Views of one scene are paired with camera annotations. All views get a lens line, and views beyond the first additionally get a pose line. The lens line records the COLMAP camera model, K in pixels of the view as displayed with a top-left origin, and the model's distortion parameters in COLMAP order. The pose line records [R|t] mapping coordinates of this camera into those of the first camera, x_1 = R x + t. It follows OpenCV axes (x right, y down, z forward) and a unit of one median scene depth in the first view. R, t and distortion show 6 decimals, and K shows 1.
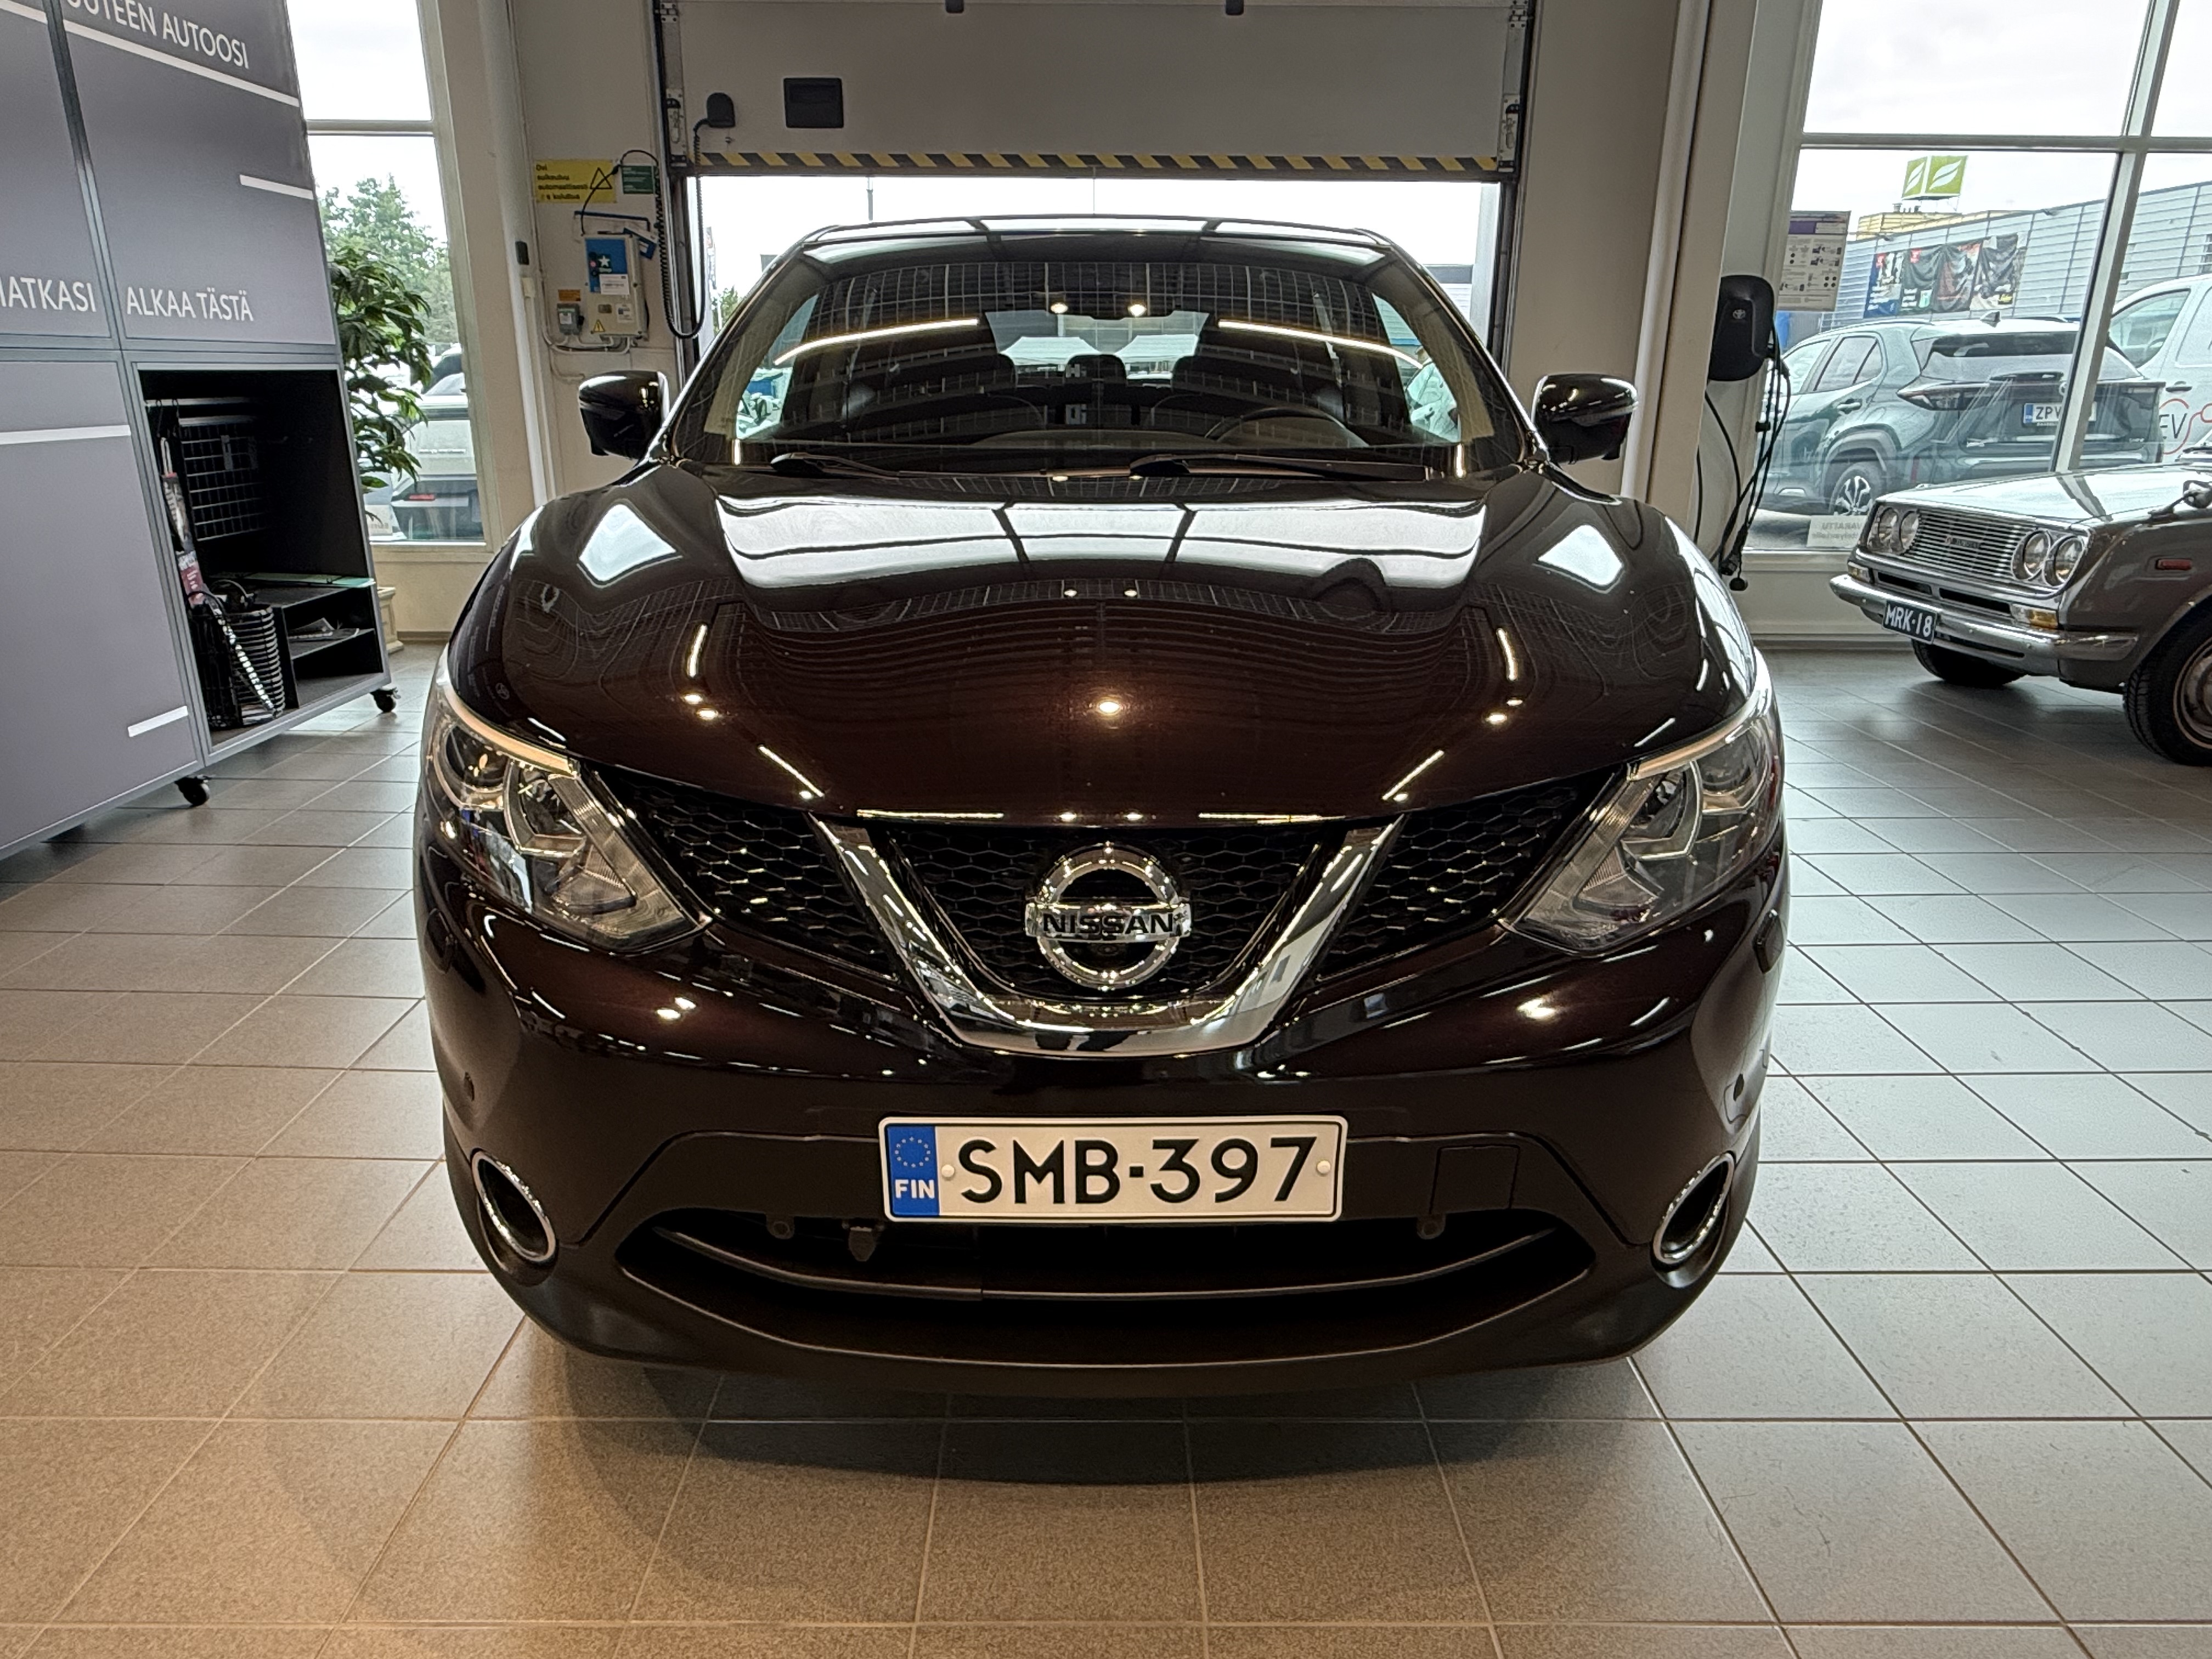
lens RADIAL K [[1346.3, 0, 1103.0], [0, 1346.3, 827.2], [0, 0, 1]] dist [0.003704, -0.003940]
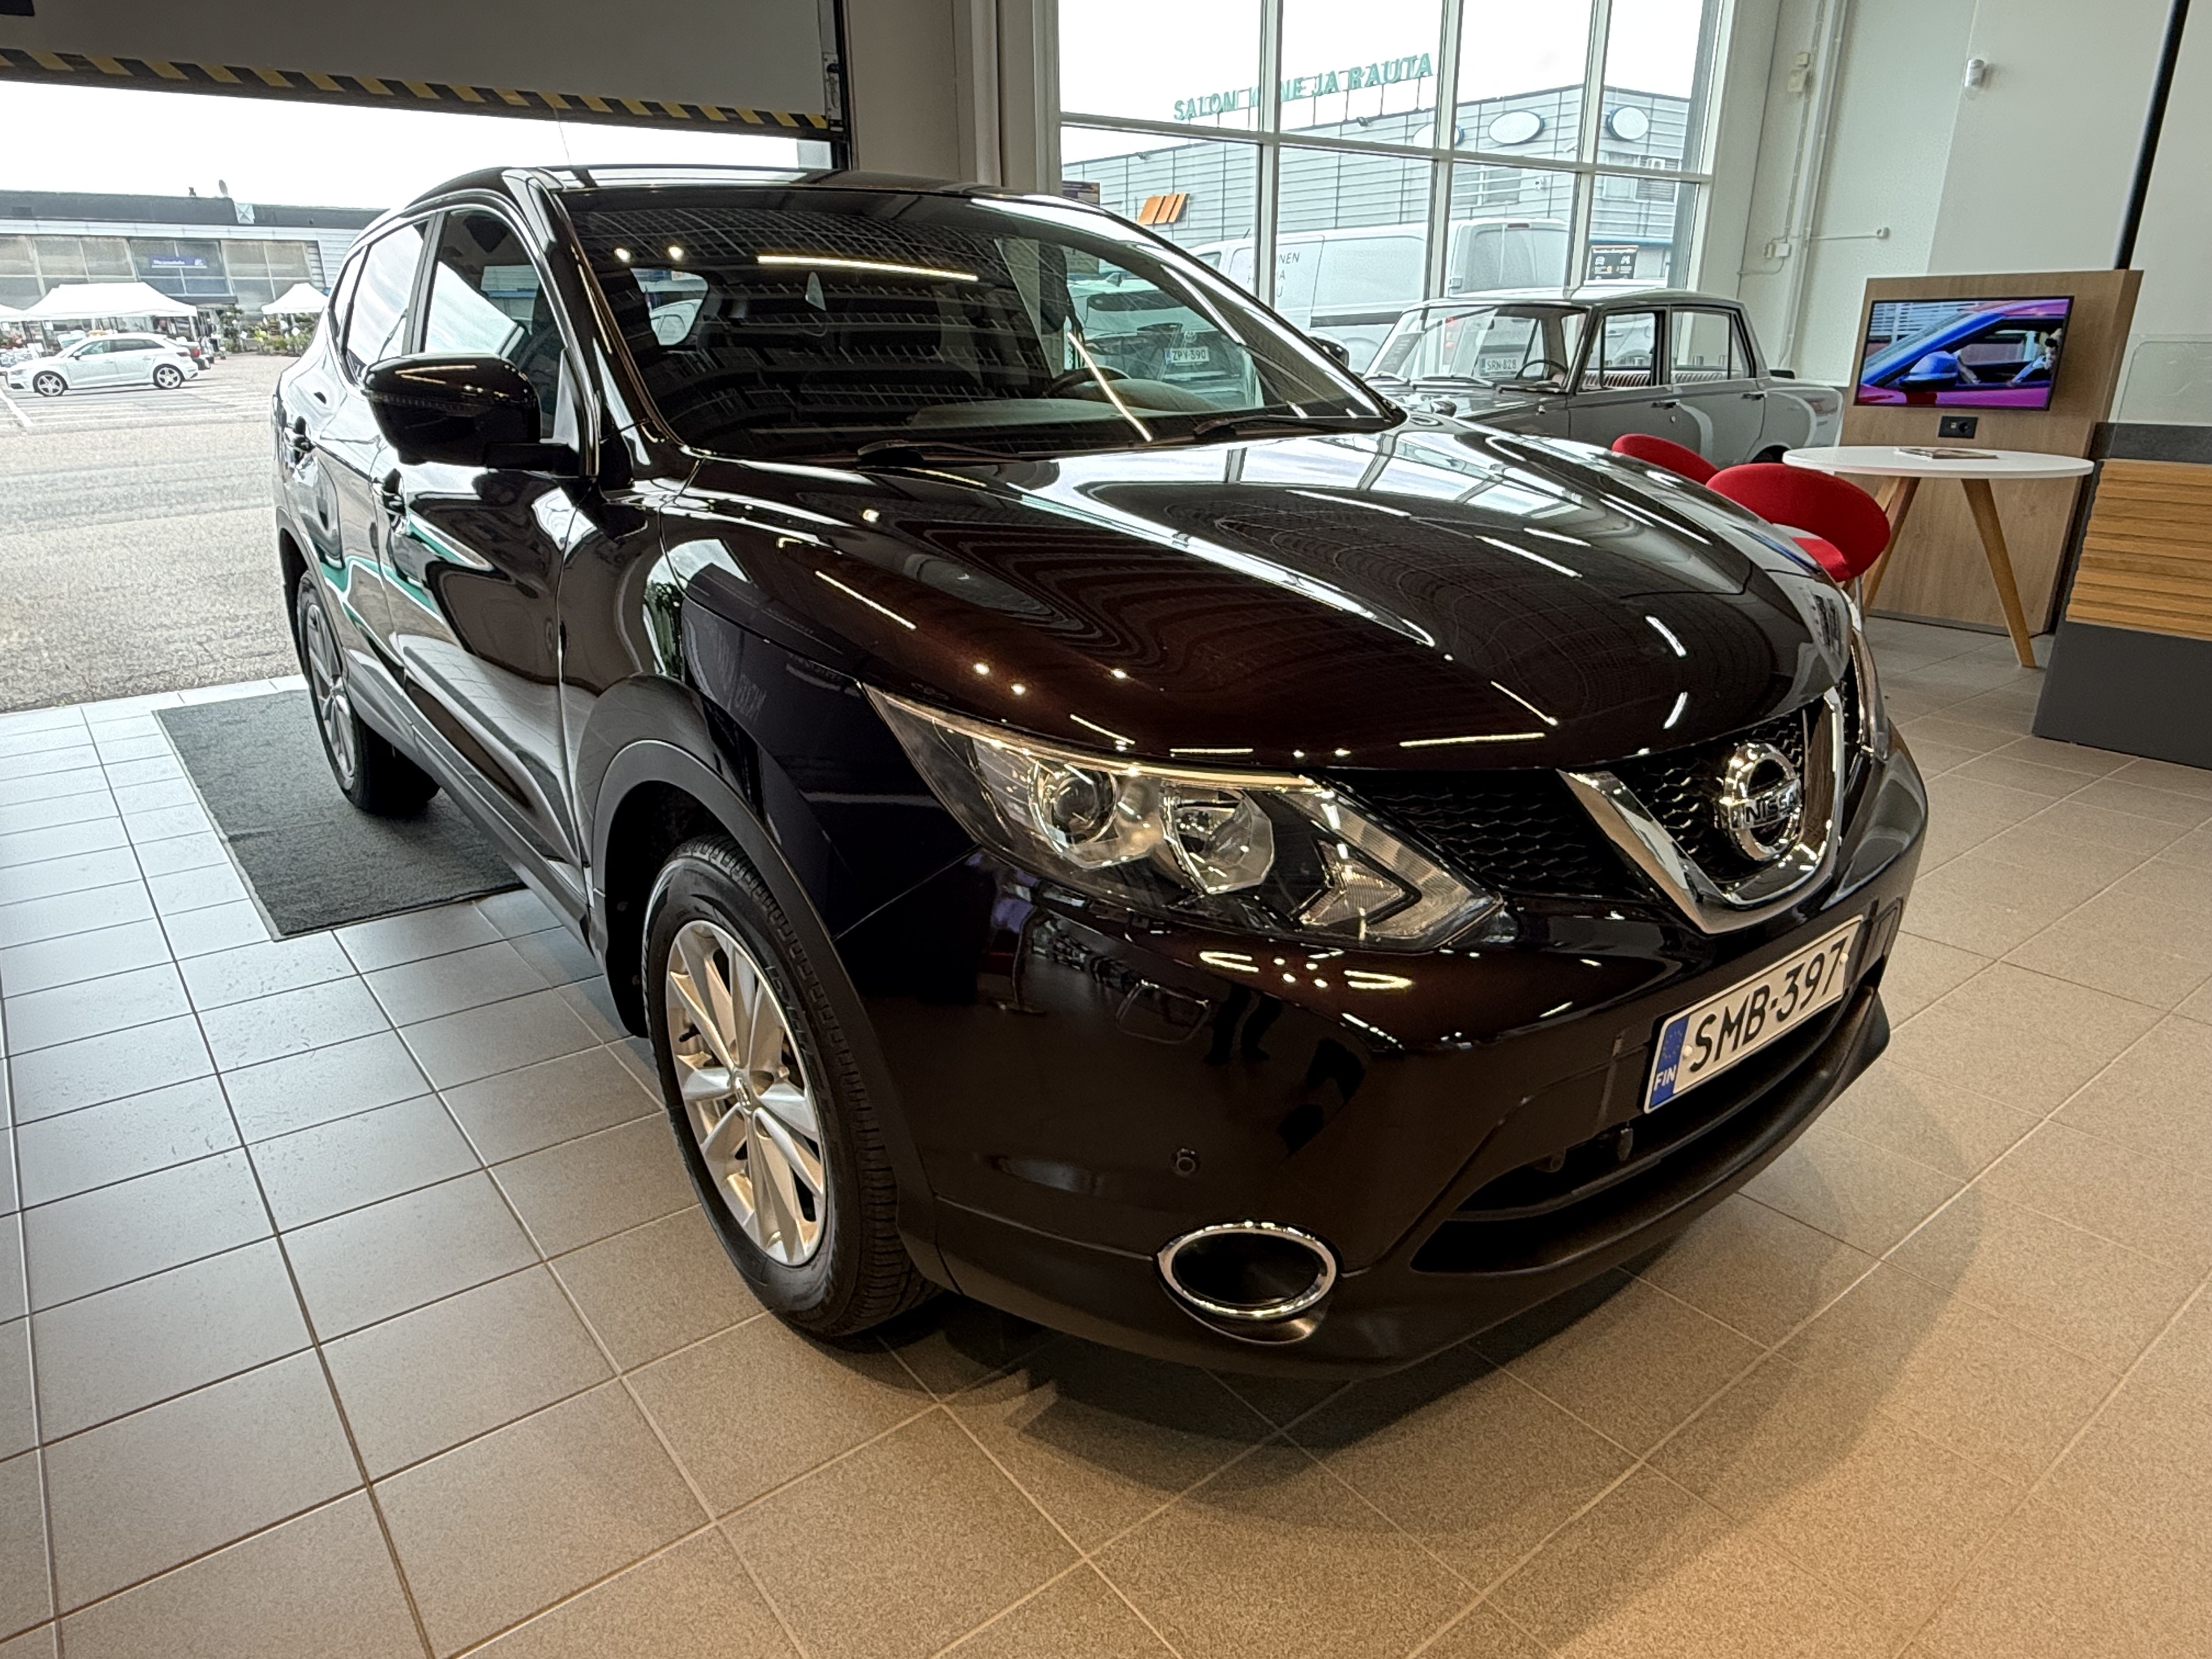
lens RADIAL K [[1396.2, 0, 1105.6], [0, 1396.2, 839.3], [0, 0, 1]] dist [-0.007071, -0.000306]
pose [[0.793671, -0.223272, 0.565895, -0.260413], [0.205966, 0.973900, 0.095380, -0.033237], [-0.572420, 0.040854, 0.818942, 0.062505]]
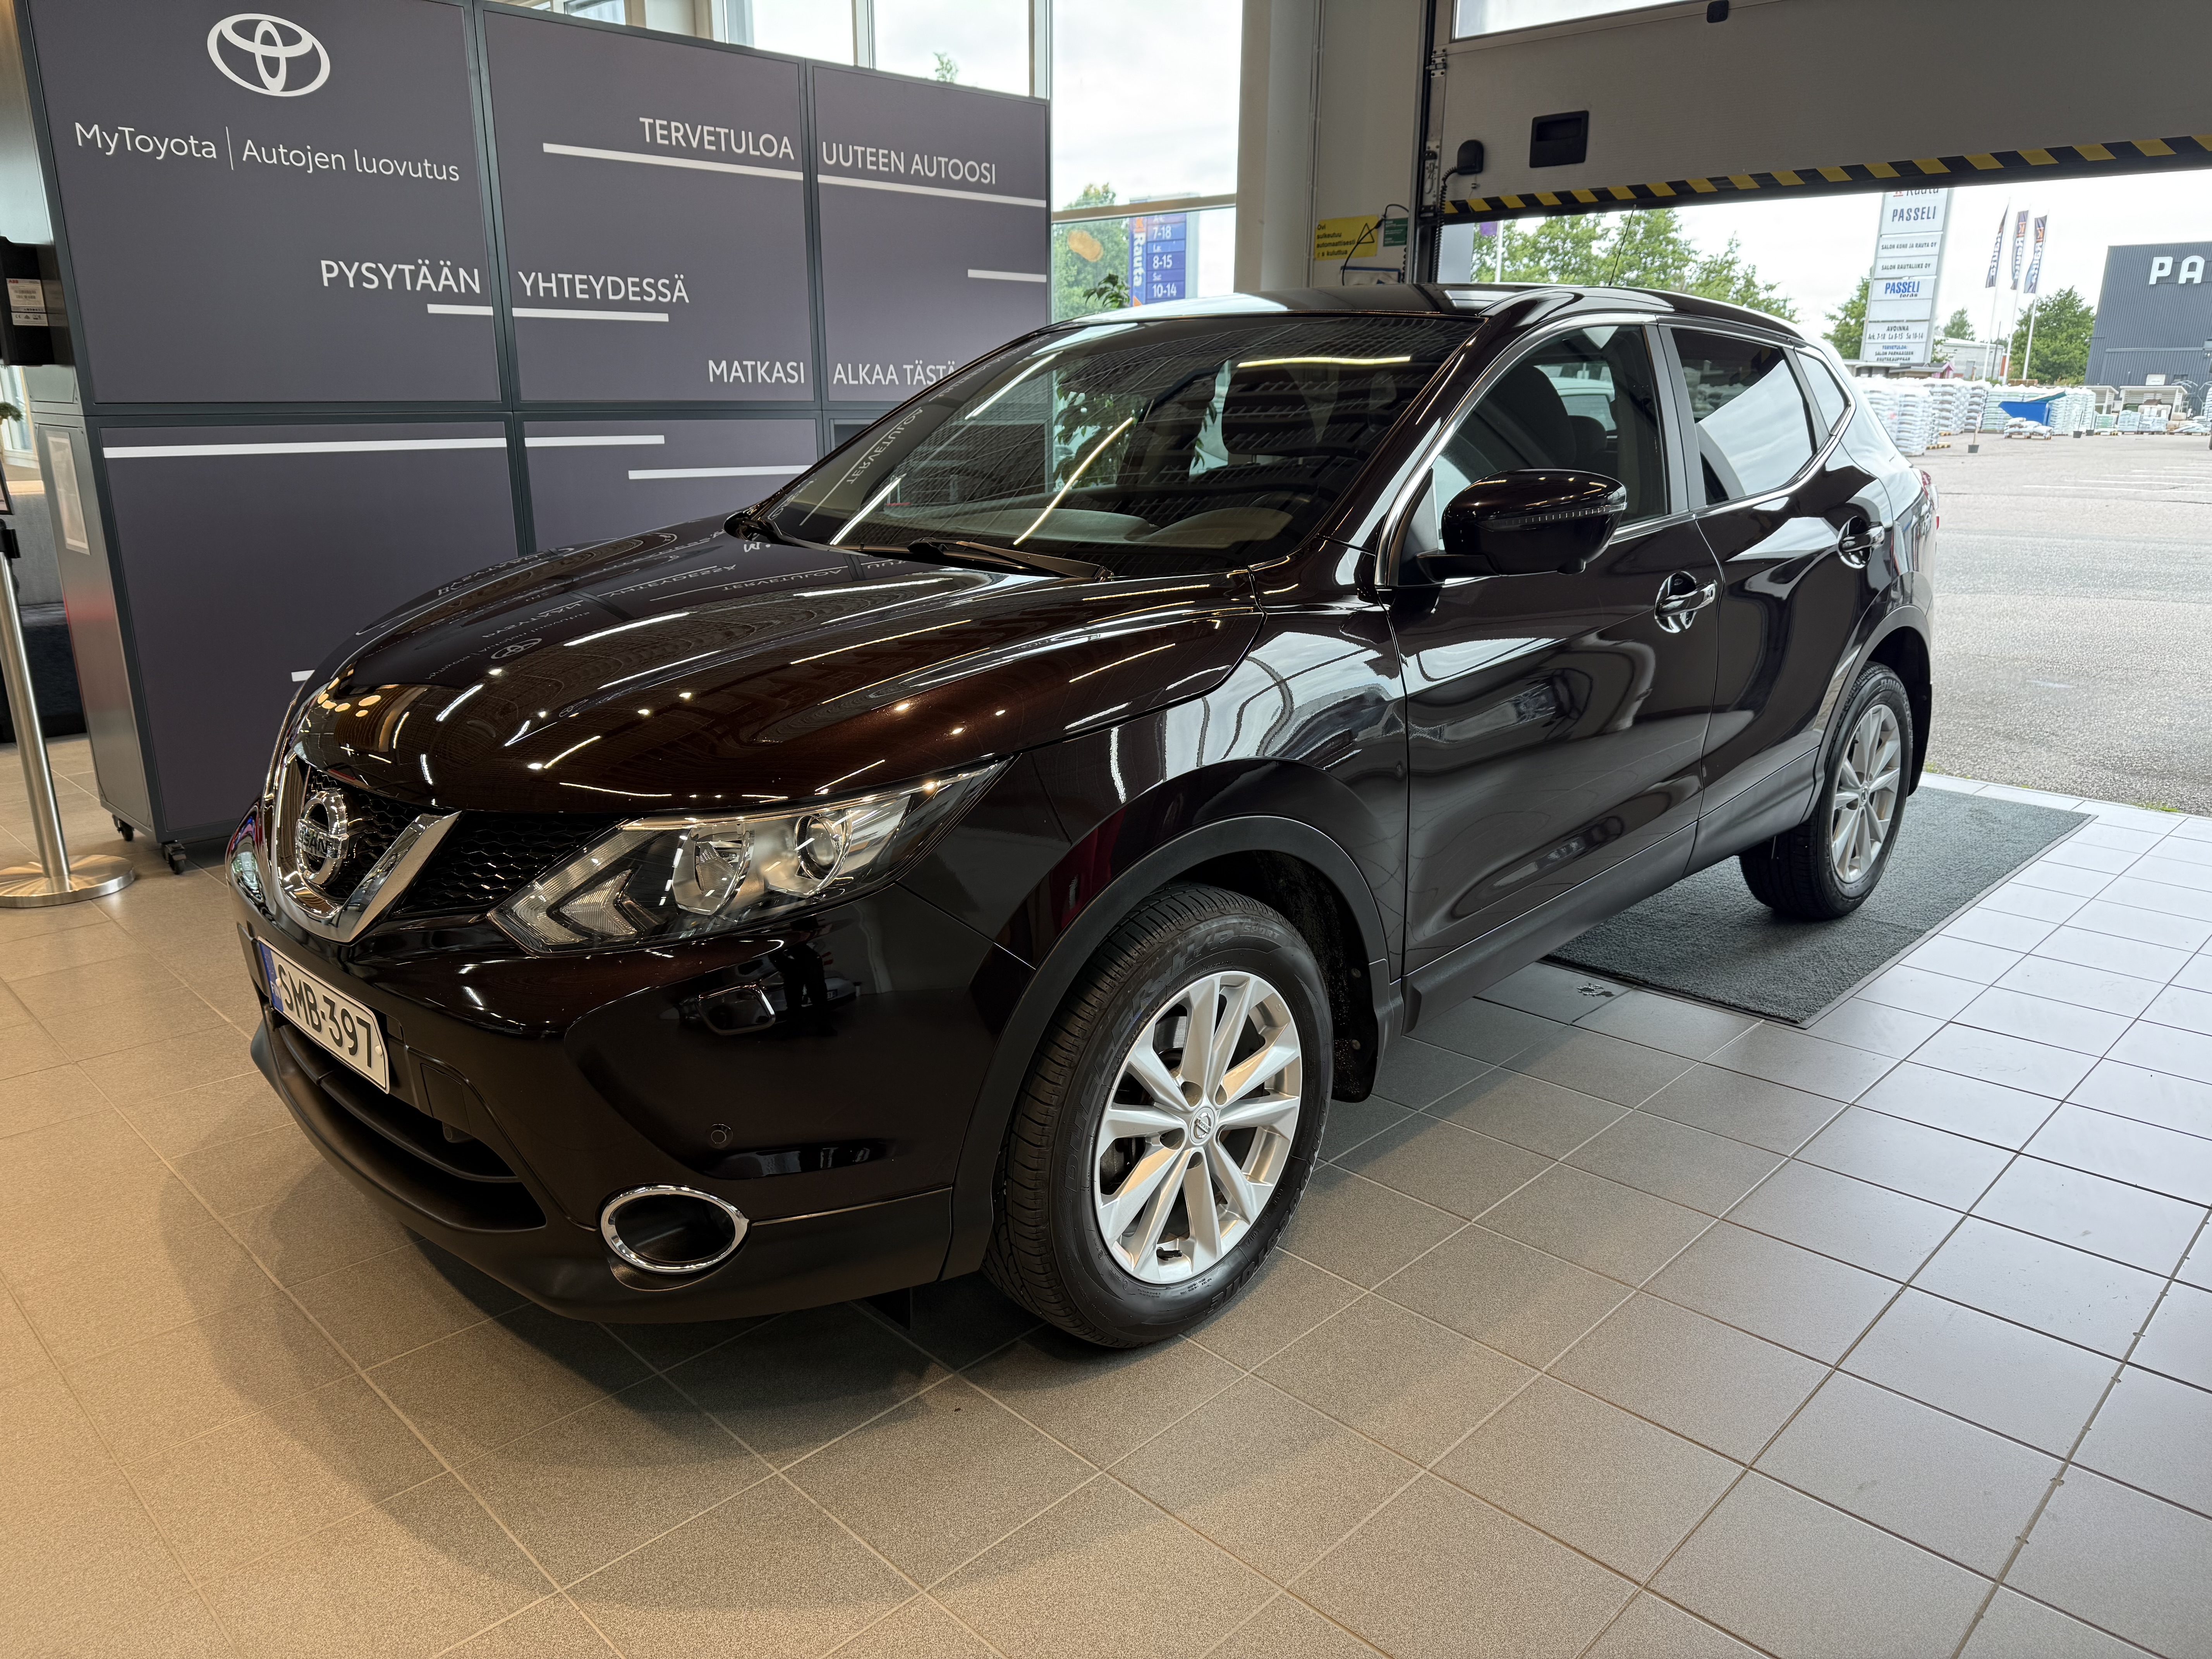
lens RADIAL K [[1569.9, 0, 1148.8], [0, 1569.9, 824.2], [0, 0, 1]] dist [0.005470, -0.006227]
pose [[0.724439, 0.182690, -0.664689, 0.397484], [-0.220987, 0.974900, 0.027099, -0.042755], [0.652956, 0.127257, 0.746628, 0.063510]]
